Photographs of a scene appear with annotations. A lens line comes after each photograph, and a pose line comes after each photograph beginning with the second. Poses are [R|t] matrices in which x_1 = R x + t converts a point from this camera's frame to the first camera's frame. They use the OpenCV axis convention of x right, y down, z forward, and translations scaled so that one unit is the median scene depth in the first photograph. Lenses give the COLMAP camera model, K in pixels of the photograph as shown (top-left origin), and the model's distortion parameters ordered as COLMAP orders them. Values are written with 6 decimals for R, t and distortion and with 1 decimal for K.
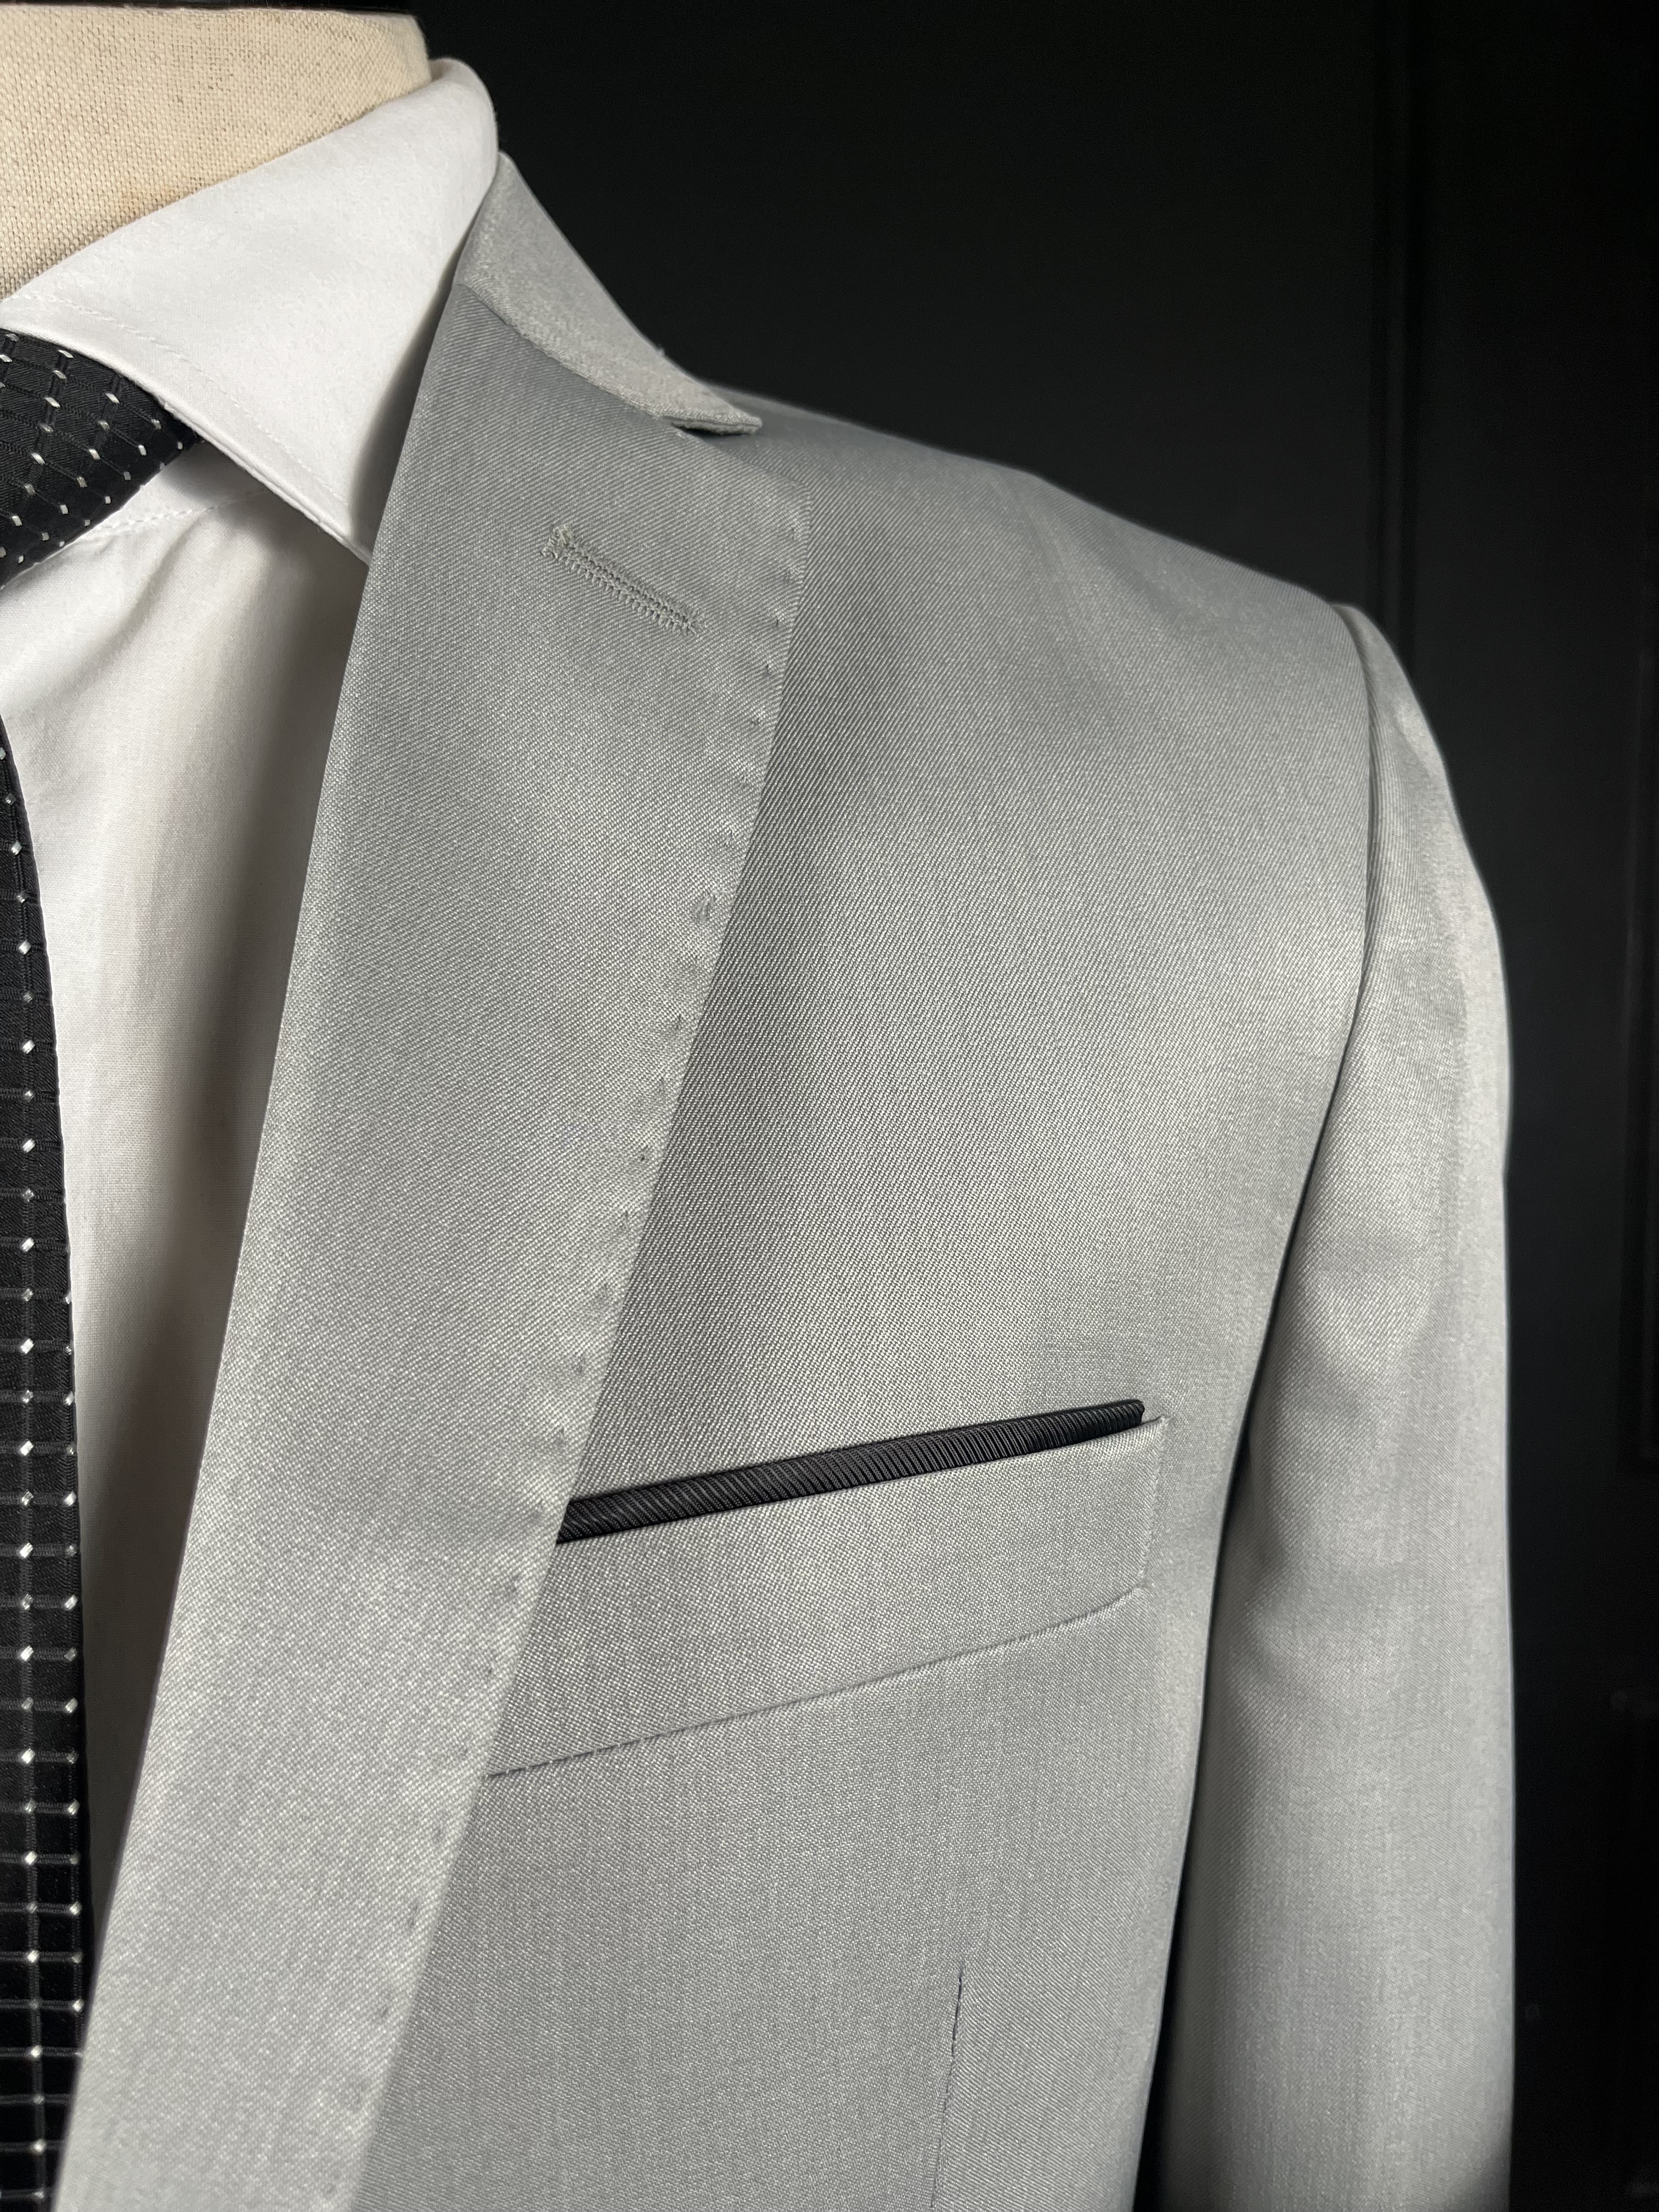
lens RADIAL K [[1684.8, 0, 860.0], [0, 1684.8, 1142.8], [0, 0, 1]] dist [0.051254, -0.074119]
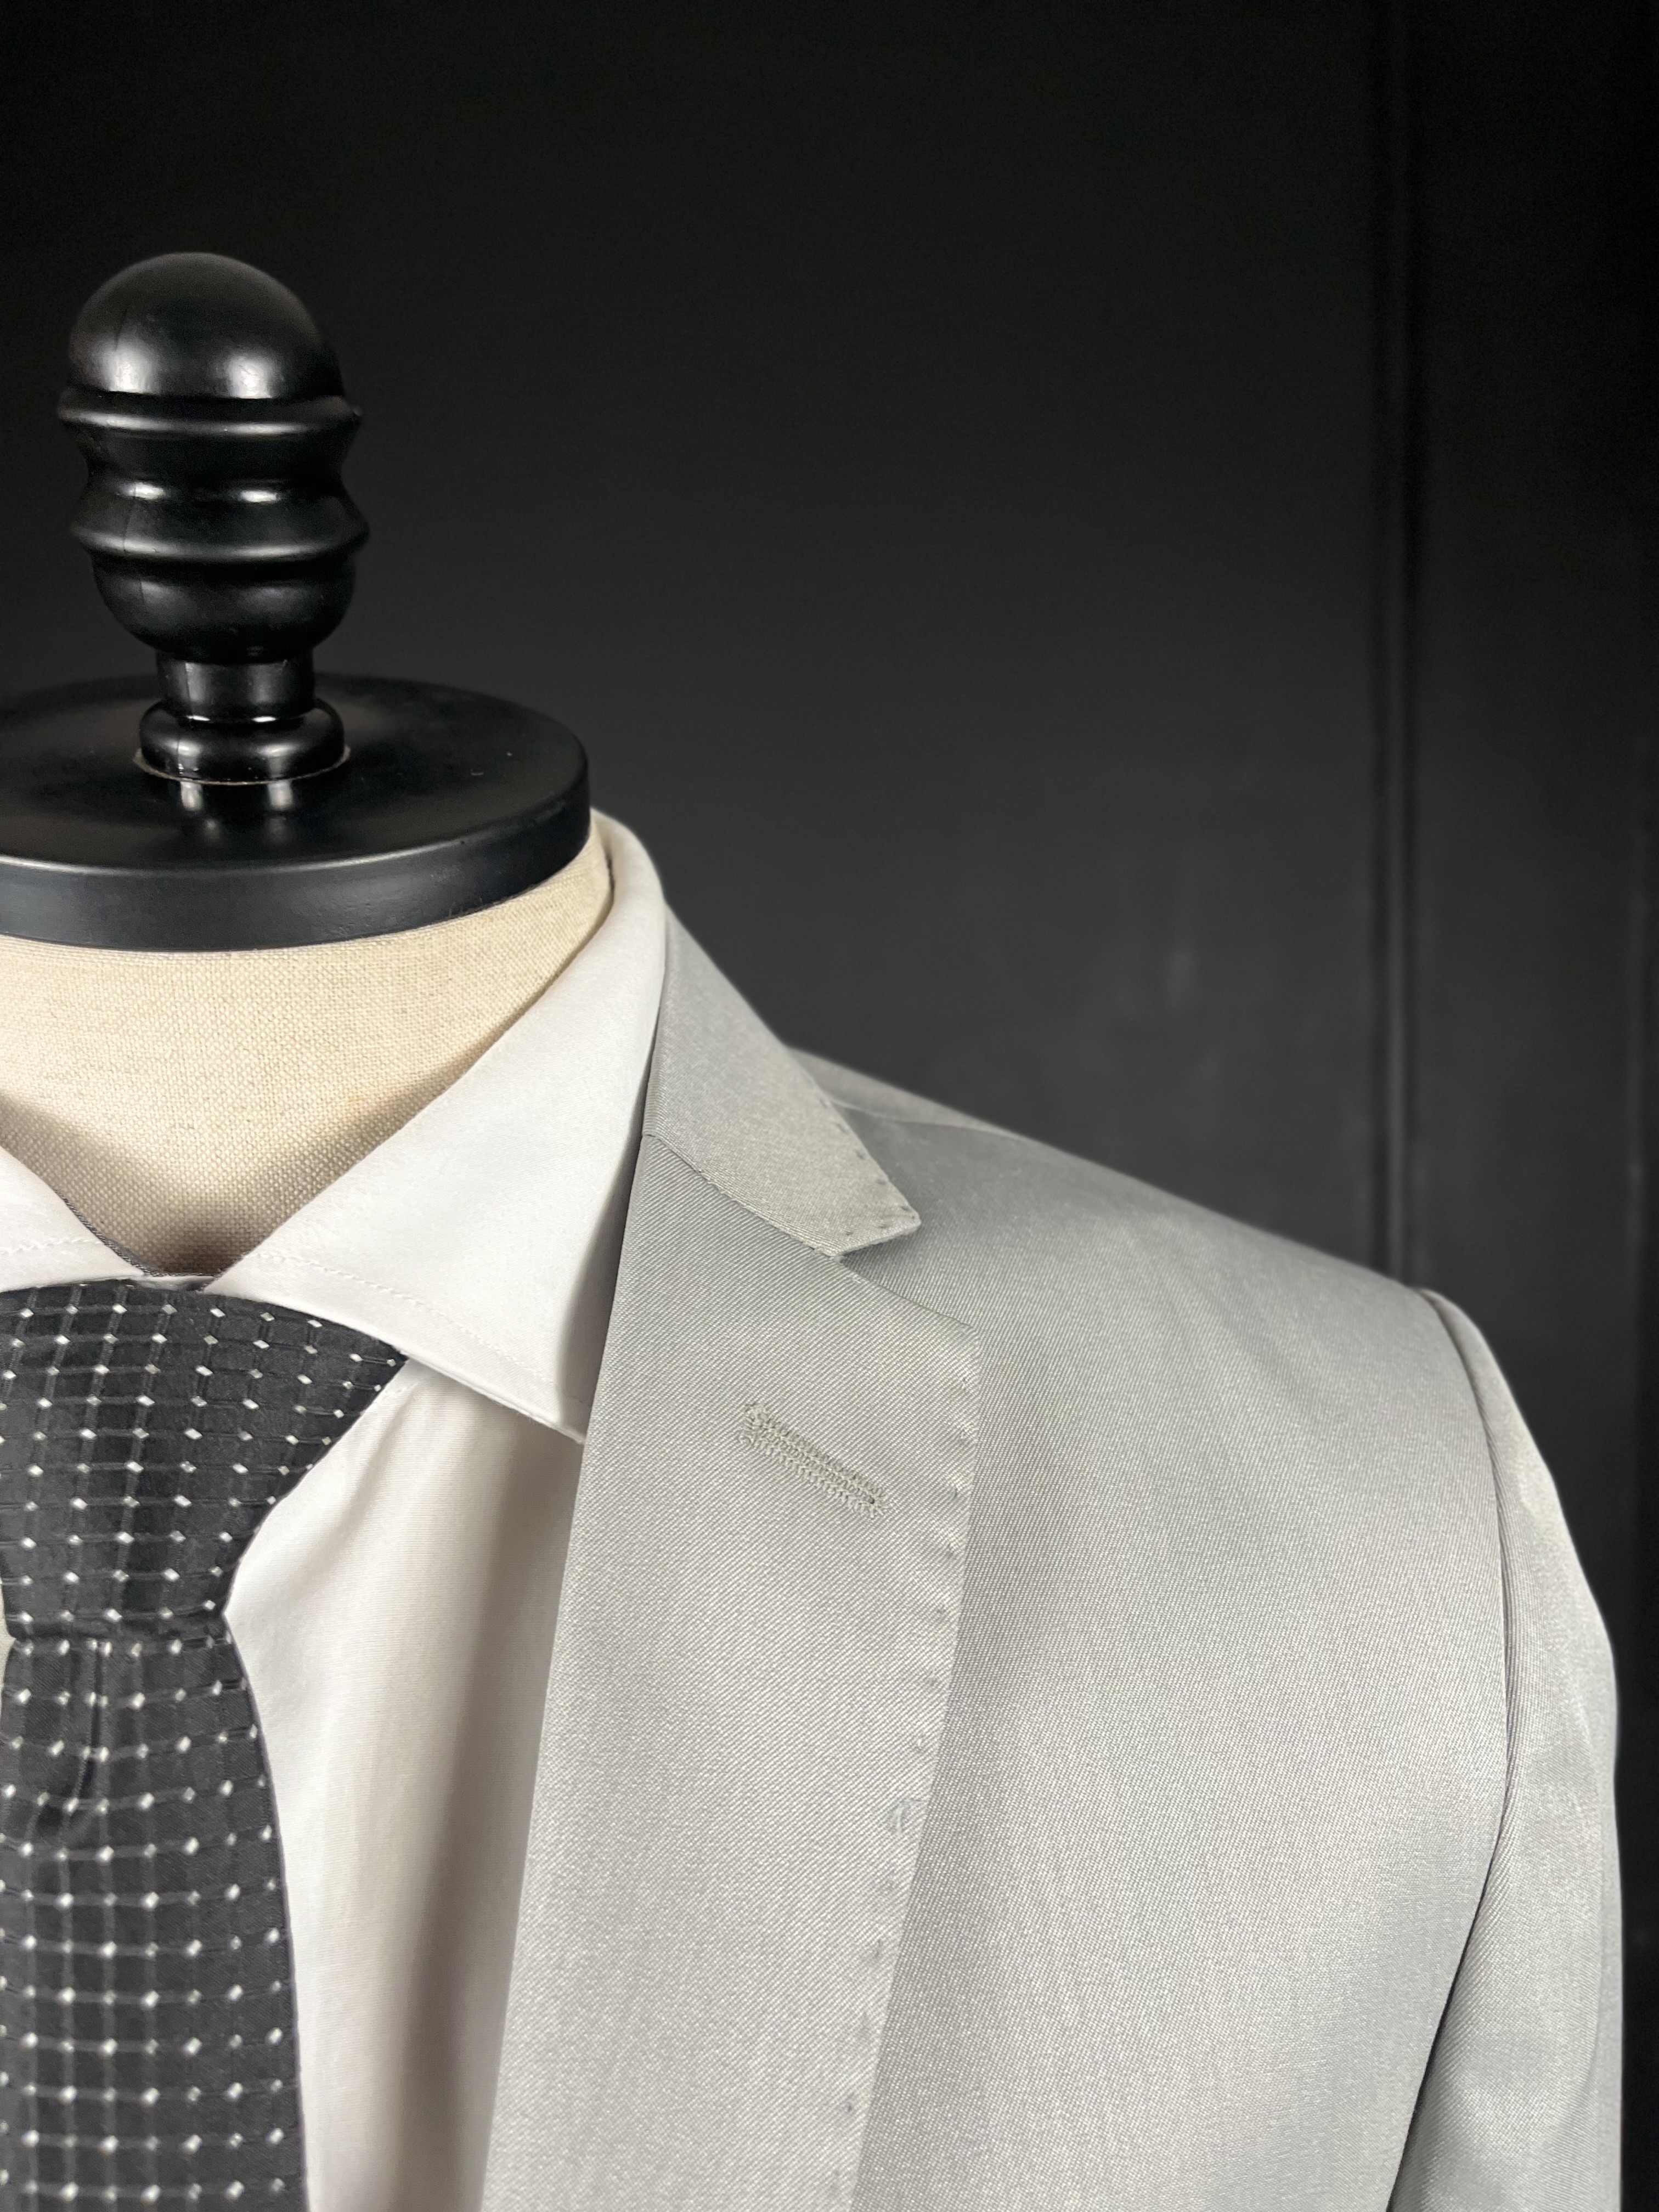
lens RADIAL K [[1688.0, 0, 832.3], [0, 1688.0, 1077.0], [0, 0, 1]] dist [0.044652, -0.054343]
pose [[0.999973, 0.003750, 0.006334, -0.135100], [-0.003423, 0.998698, -0.050897, -0.517346], [-0.006517, 0.050873, 0.998684, -0.072560]]
